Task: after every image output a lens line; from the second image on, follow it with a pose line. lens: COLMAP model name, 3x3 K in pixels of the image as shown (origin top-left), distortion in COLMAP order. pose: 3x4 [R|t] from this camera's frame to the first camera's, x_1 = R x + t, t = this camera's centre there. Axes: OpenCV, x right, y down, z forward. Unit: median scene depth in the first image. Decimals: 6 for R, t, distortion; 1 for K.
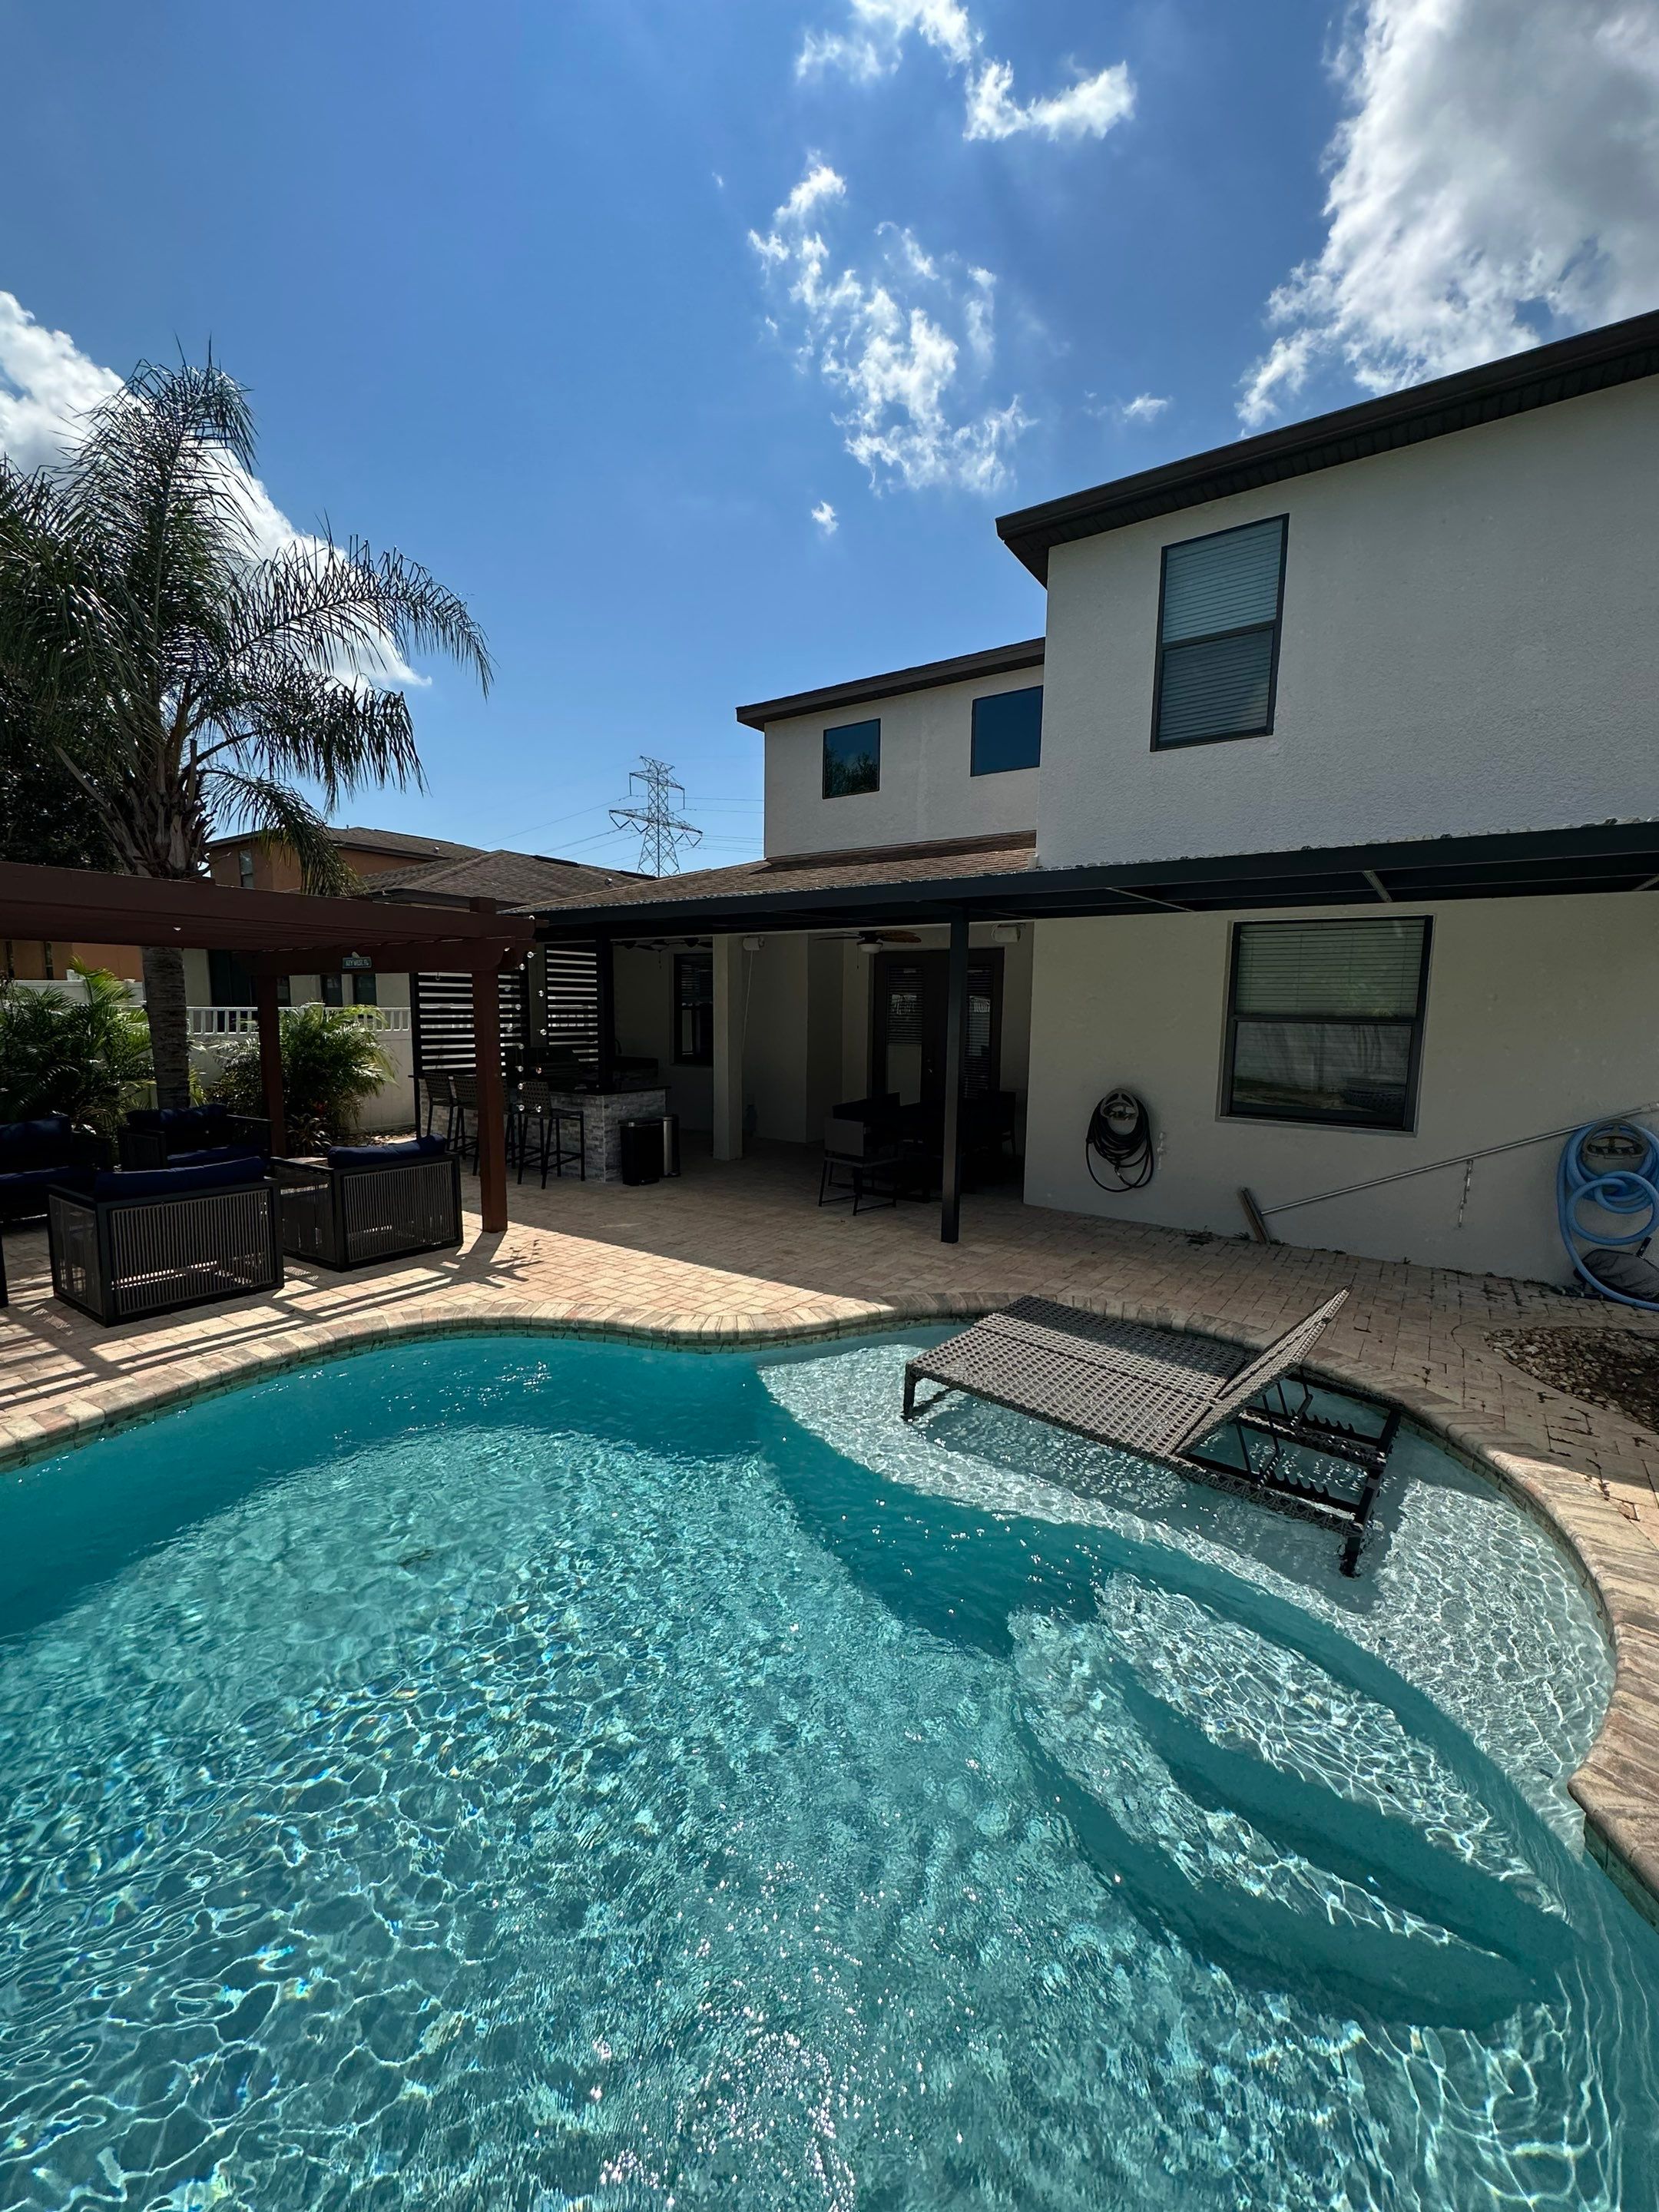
lens RADIAL K [[887.8, 0, 832.9], [0, 887.8, 1110.7], [0, 0, 1]] dist [-0.001541, 0.000401]
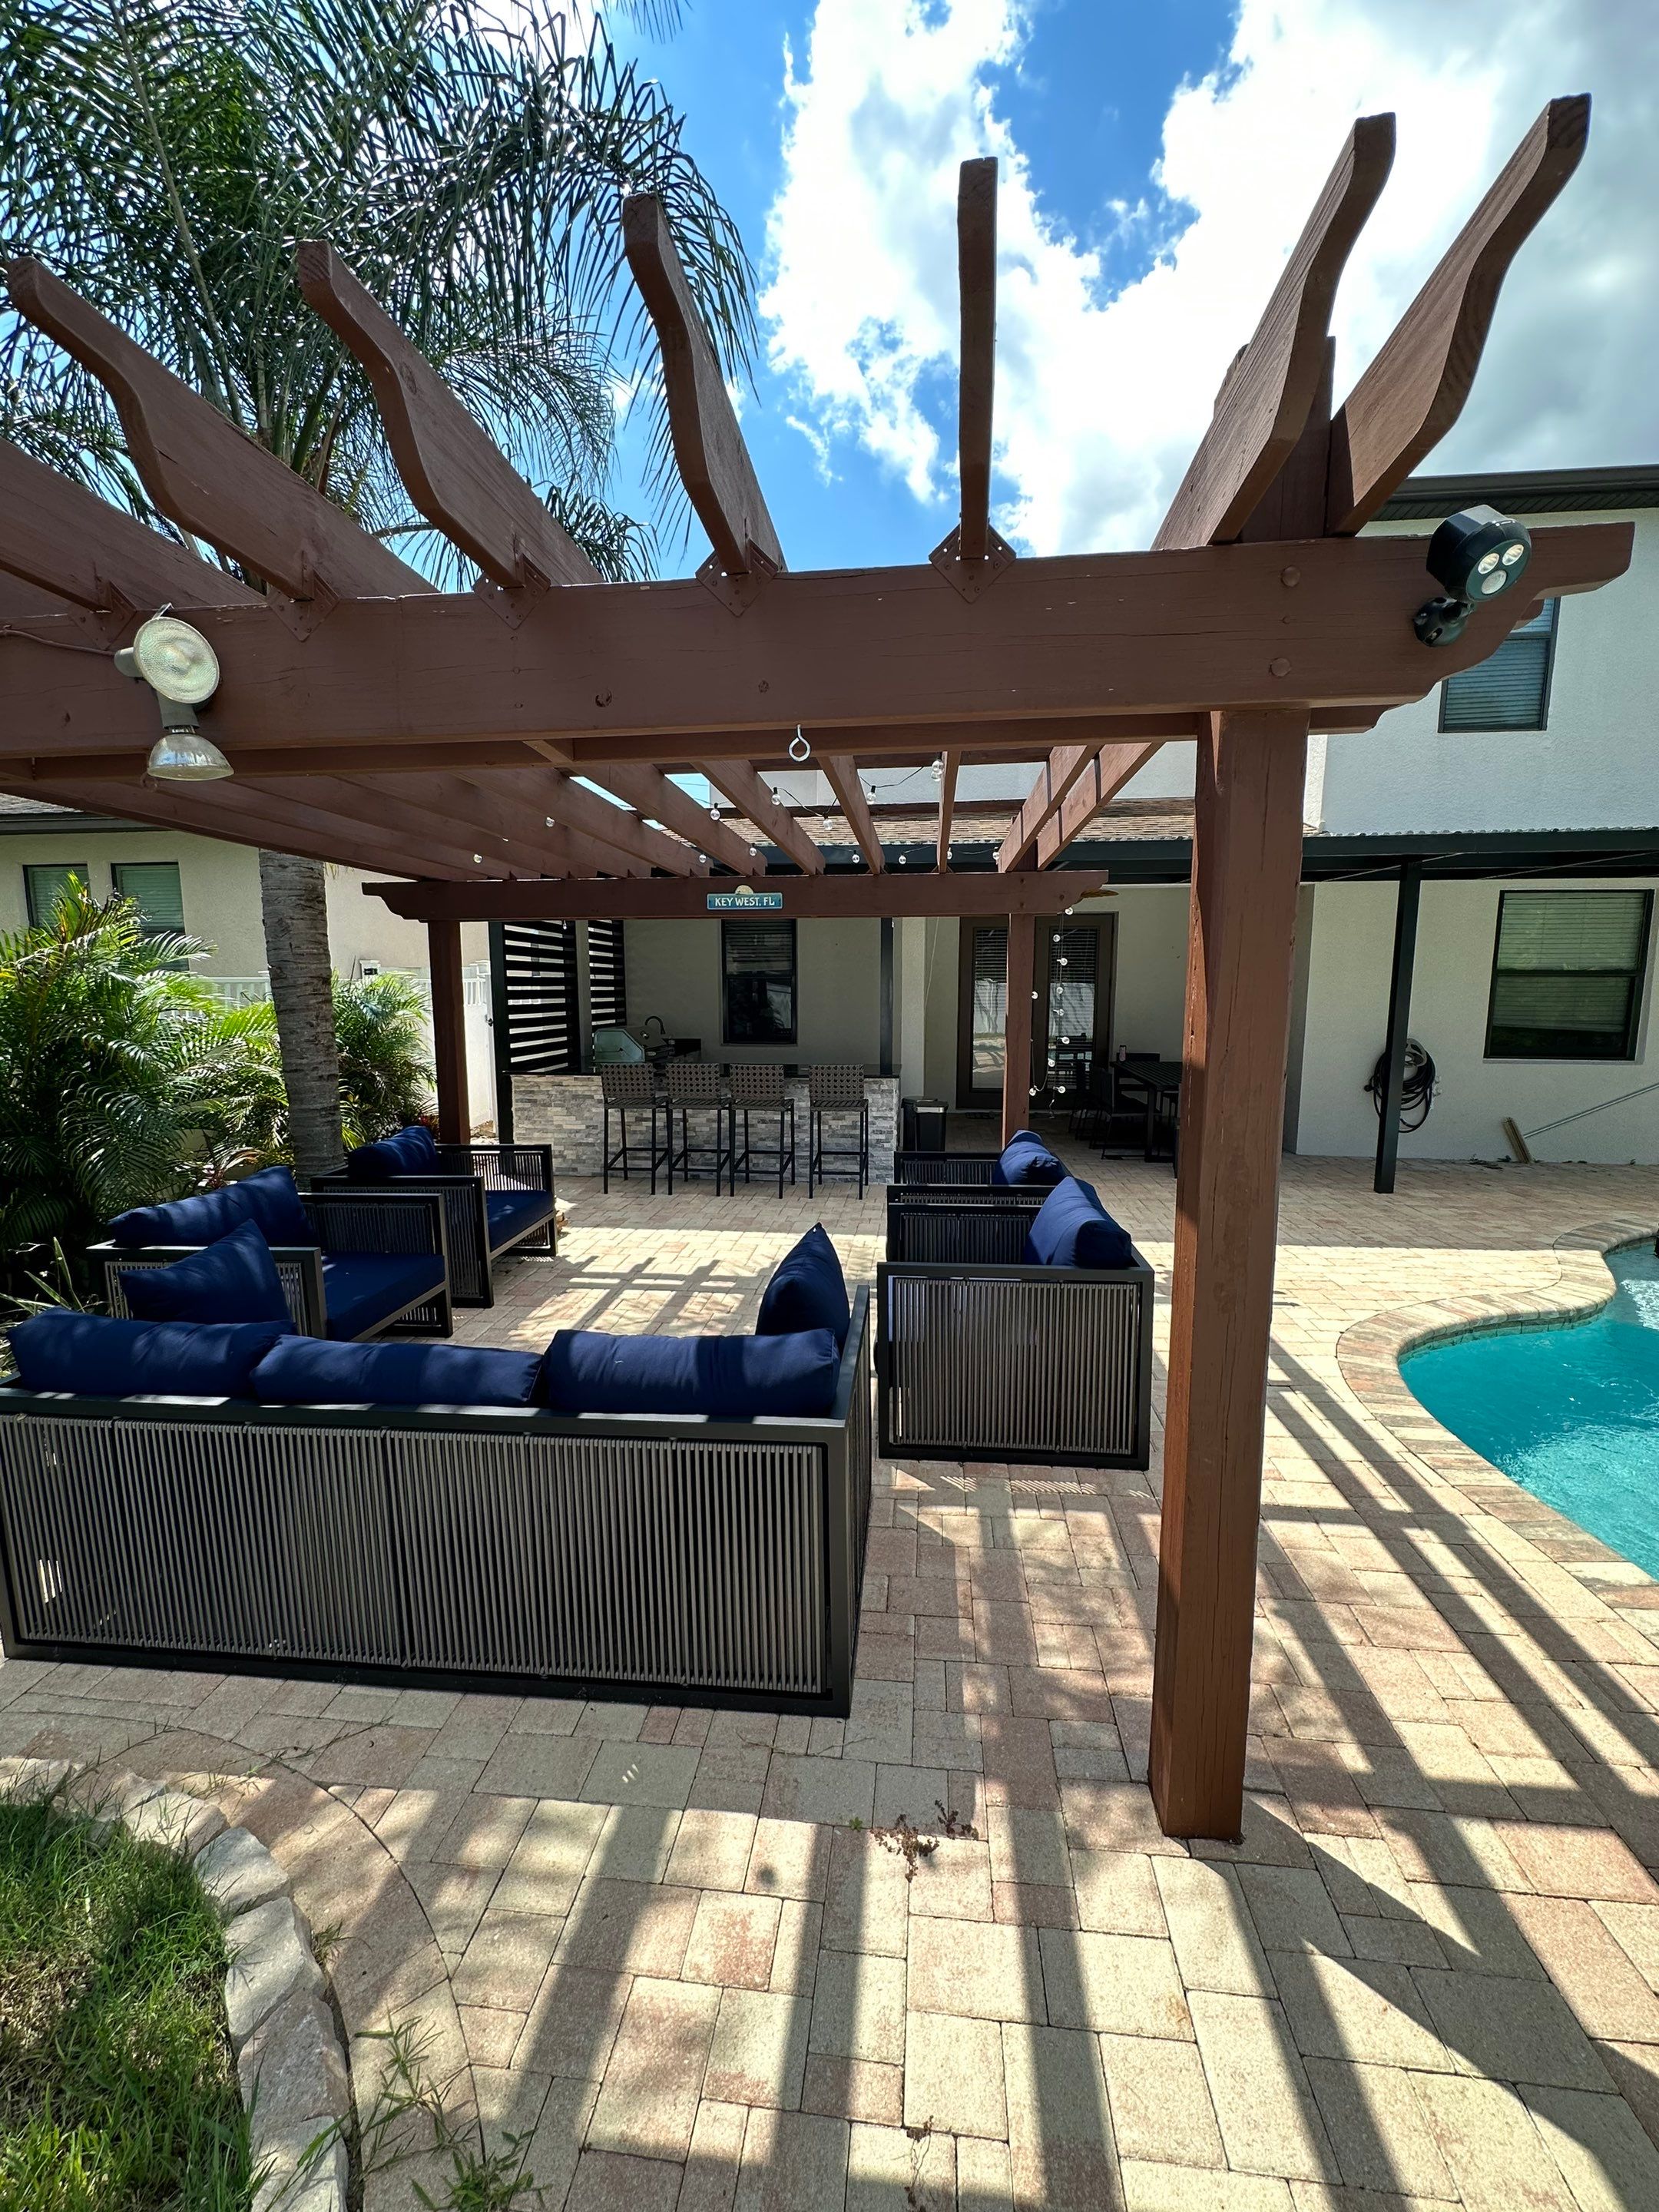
lens RADIAL K [[887.4, 0, 832.7], [0, 887.4, 1113.3], [0, 0, 1]] dist [-0.002976, 0.001110]
pose [[0.880709, -0.078561, 0.467097, -1.052294], [0.067330, 0.996900, 0.040717, -0.033272], [-0.468848, -0.004410, 0.883268, 0.463704]]
